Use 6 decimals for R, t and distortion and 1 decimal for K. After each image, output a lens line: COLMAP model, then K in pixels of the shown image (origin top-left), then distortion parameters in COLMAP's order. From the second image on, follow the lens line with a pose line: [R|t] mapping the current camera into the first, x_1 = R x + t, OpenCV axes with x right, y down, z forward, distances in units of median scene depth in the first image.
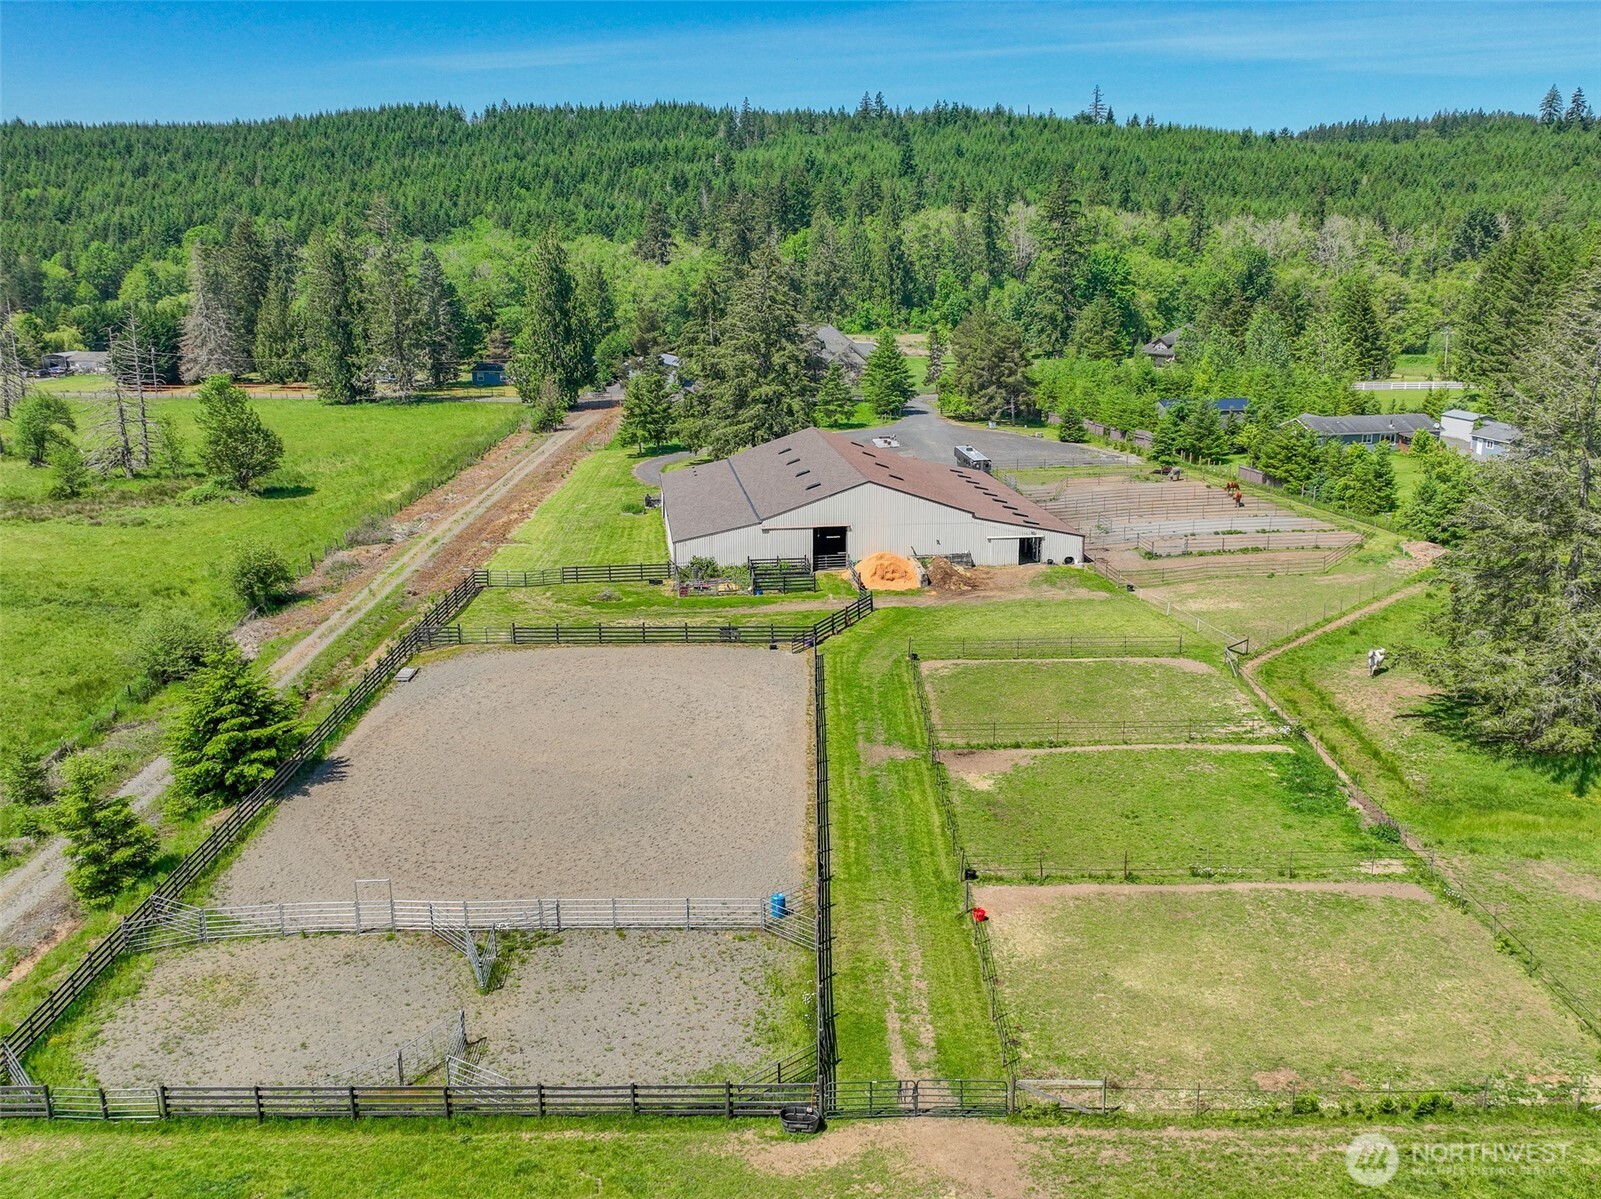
lens RADIAL K [[1475.1, 0, 800.5], [0, 1475.1, 599.5], [0, 0, 1]] dist [0.011250, -0.005909]
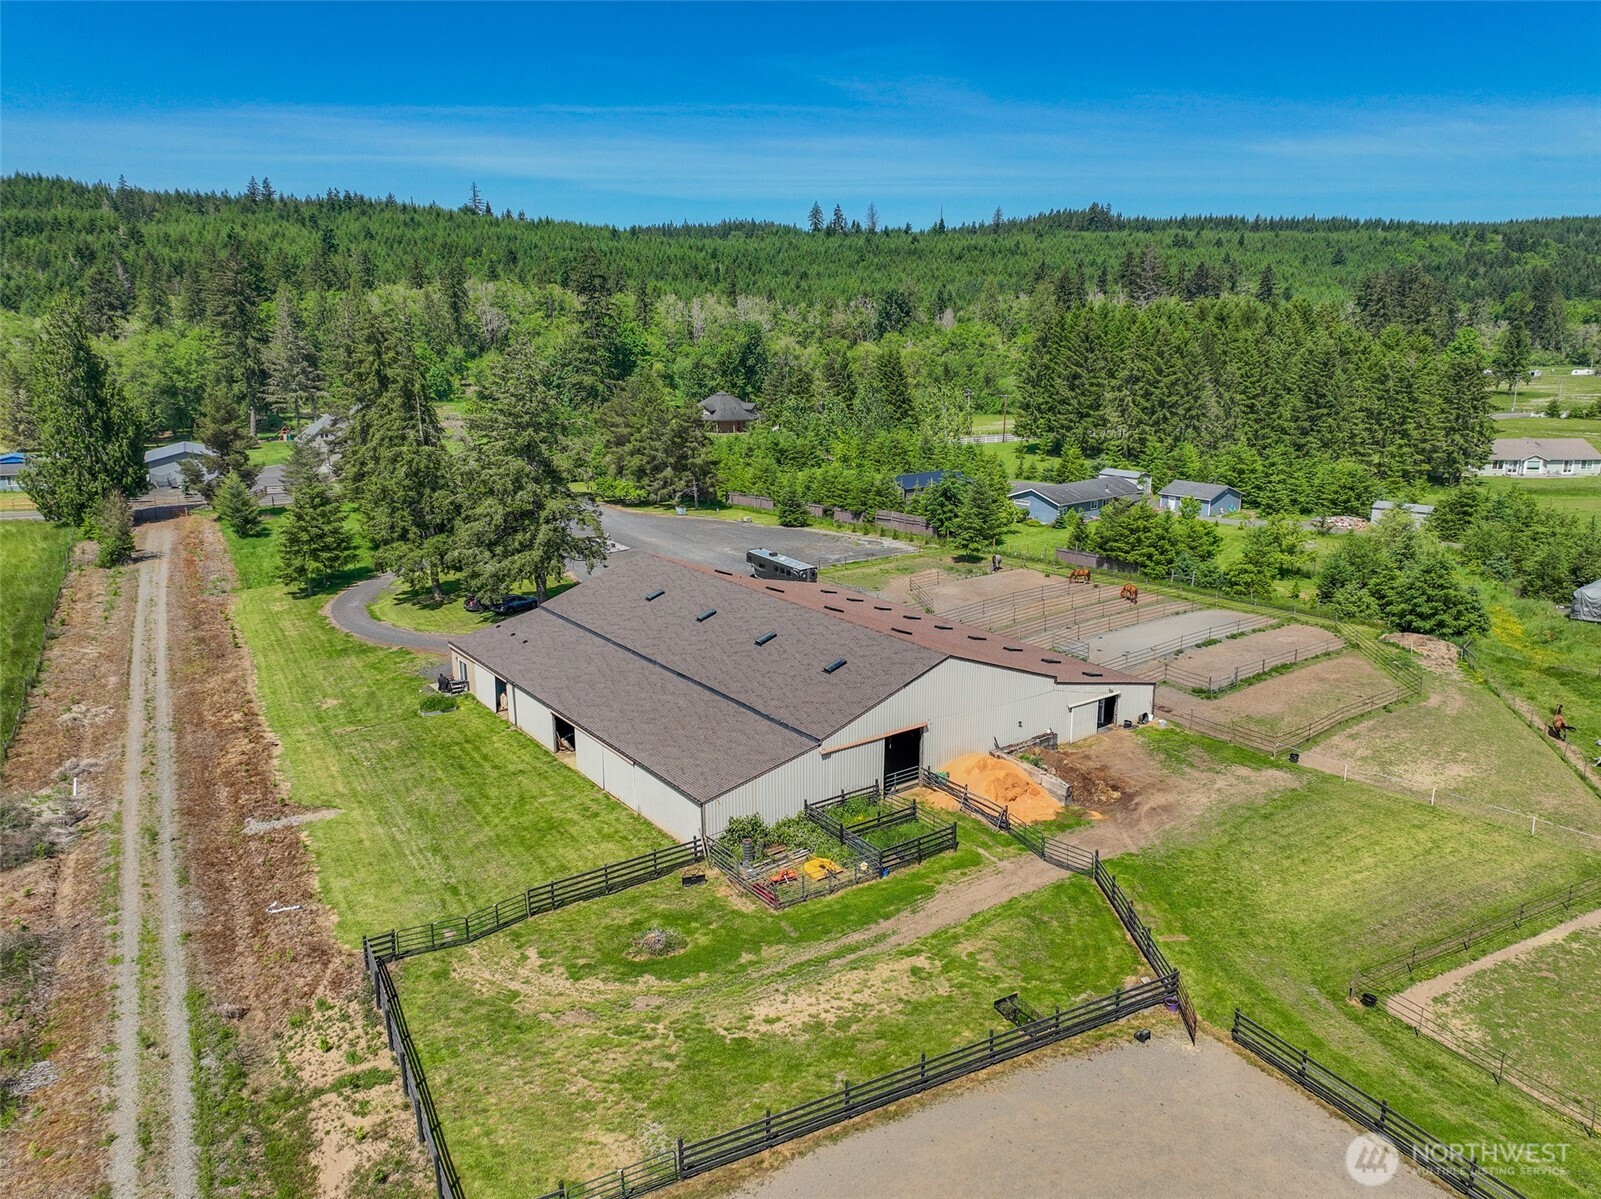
lens RADIAL K [[1169.9, 0, 810.0], [0, 1169.9, 597.7], [0, 0, 1]] dist [0.002844, 0.013118]
pose [[0.876338, -0.111267, 0.468670, -0.141738], [0.112962, 0.993295, 0.024598, -0.069781], [-0.468264, 0.031386, 0.883031, 0.303470]]
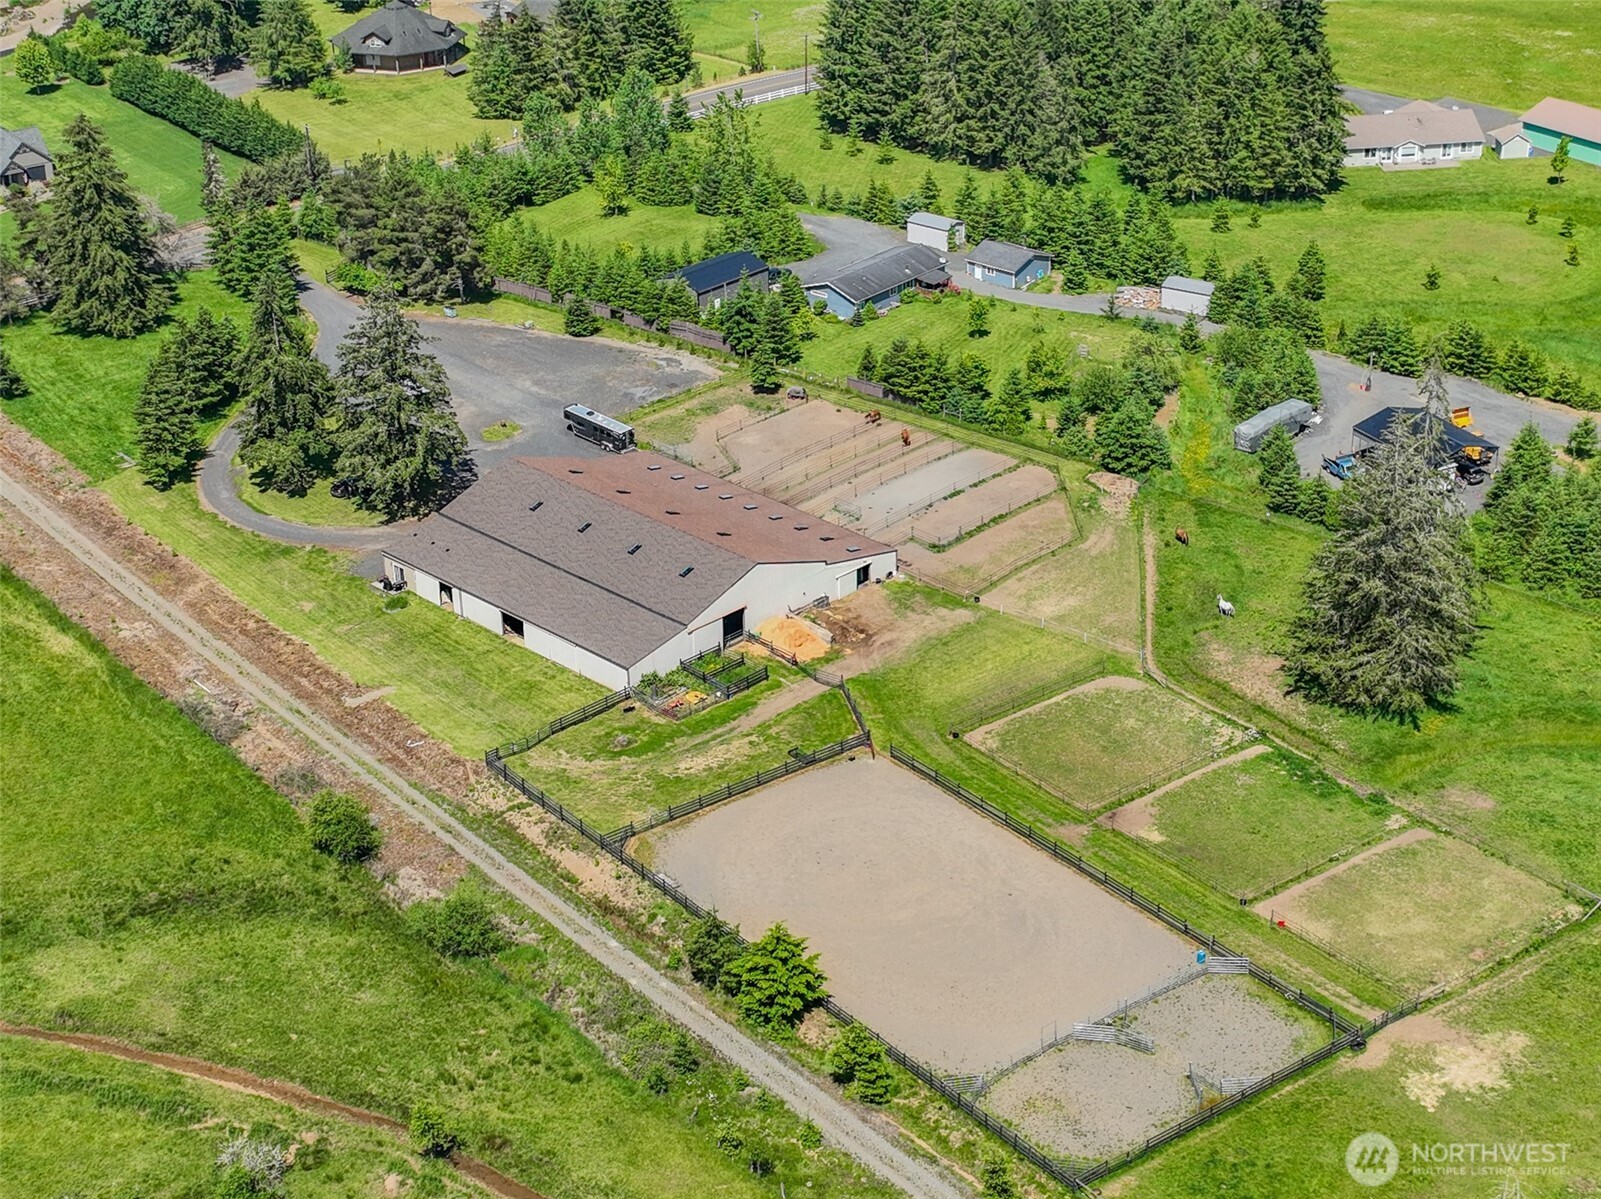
lens RADIAL K [[2820.5, 0, 800.5], [0, 2820.5, 599.5], [0, 0, 1]] dist [0.008862, -0.049376]
pose [[0.793664, -0.281085, 0.539526, -0.593028], [0.162815, 0.952649, 0.256809, -0.325897], [-0.586164, -0.115977, 0.801848, -0.398540]]
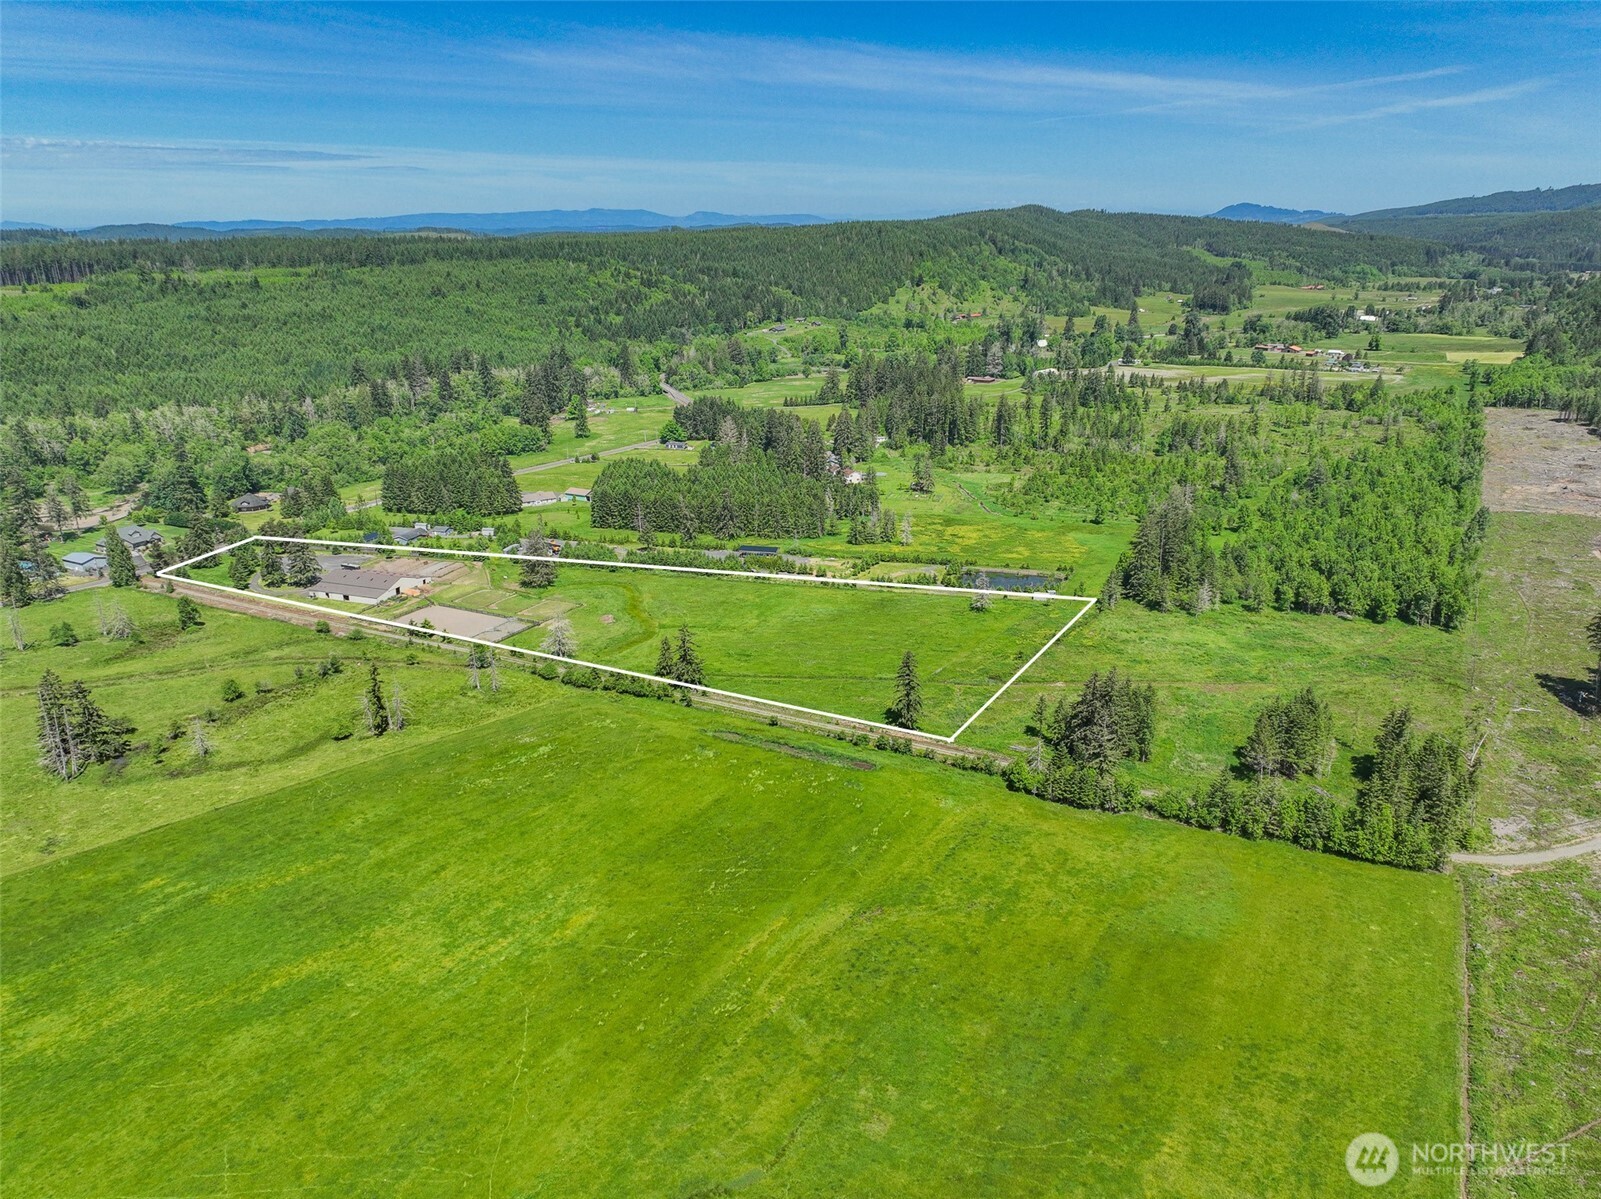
lens RADIAL K [[1169.9, 0, 810.0], [0, 1169.9, 597.7], [0, 0, 1]] dist [0.002844, 0.013118]
pose [[0.471185, -0.271513, 0.839205, -1.498133], [0.217469, 0.957832, 0.187792, -0.256983], [-0.854805, 0.094016, 0.510361, -1.261511]]
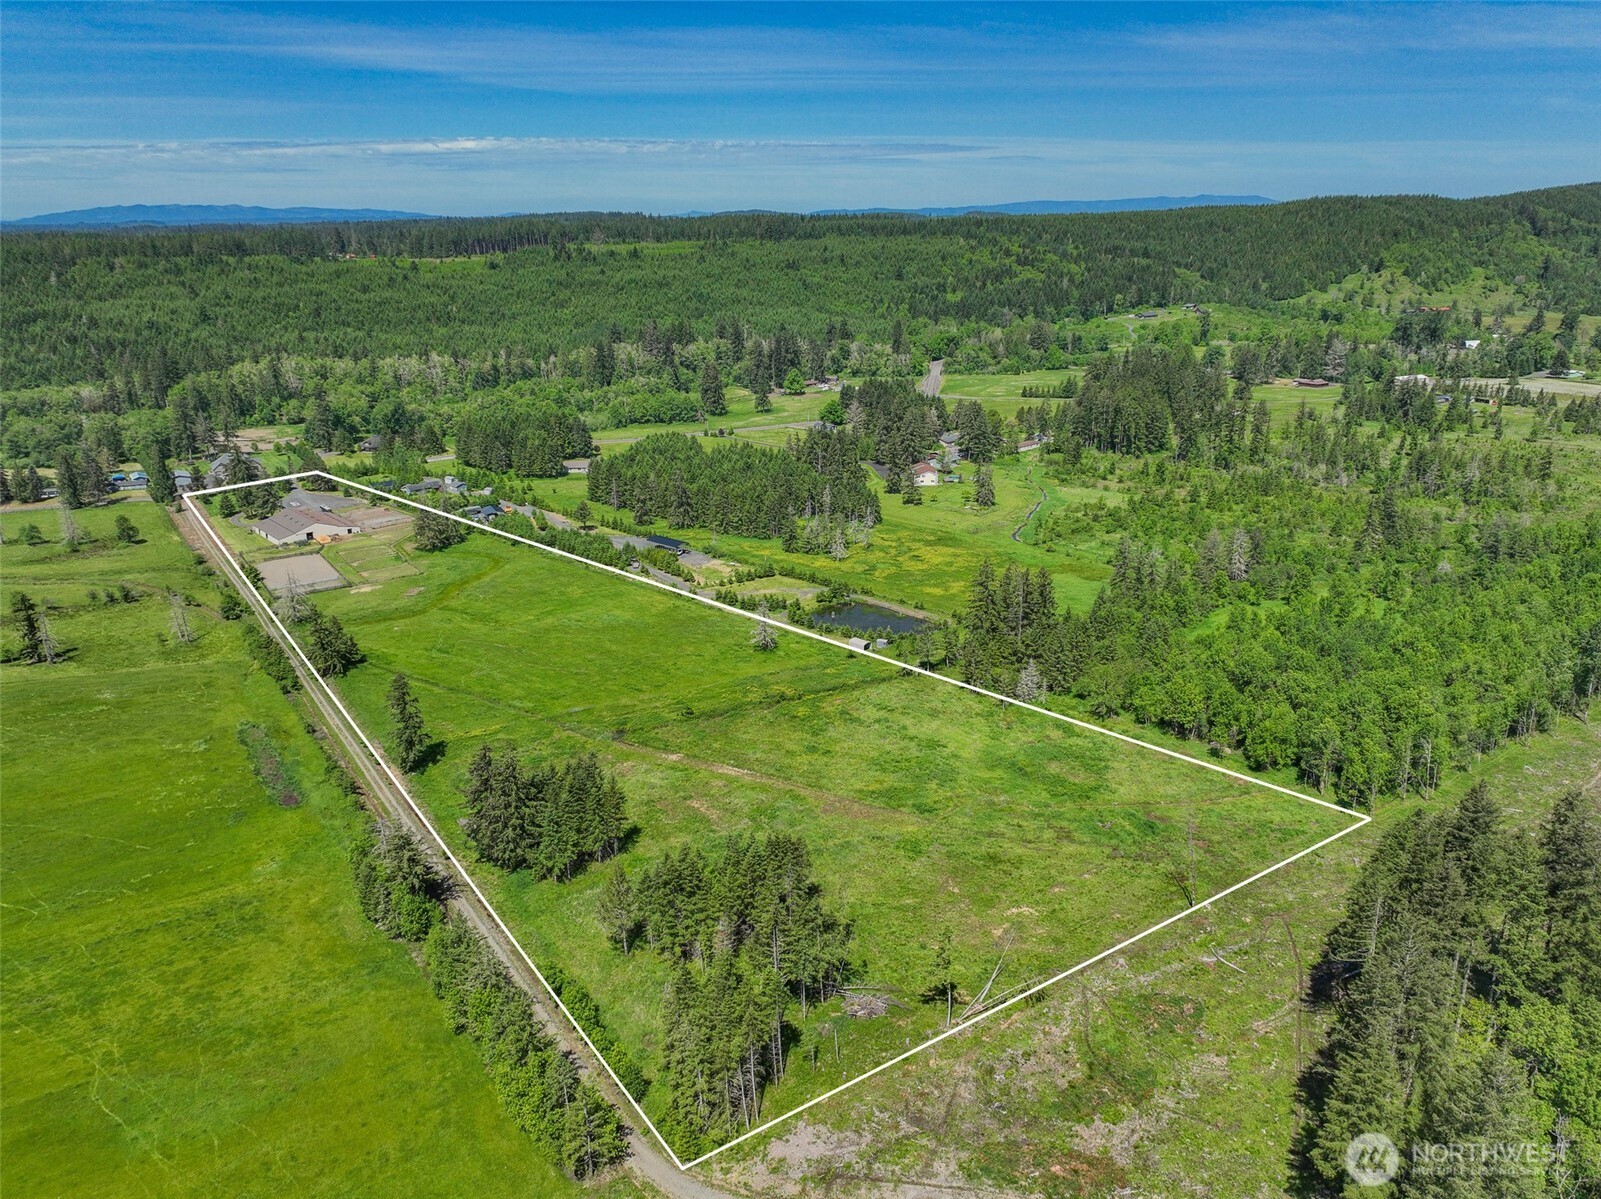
lens RADIAL K [[1169.9, 0, 810.0], [0, 1169.9, 597.7], [0, 0, 1]] dist [0.002844, 0.013118]
pose [[0.829079, -0.179710, 0.529464, -0.412027], [0.141414, 0.983549, 0.112396, -0.020339], [-0.540952, -0.018312, 0.840854, -1.902390]]
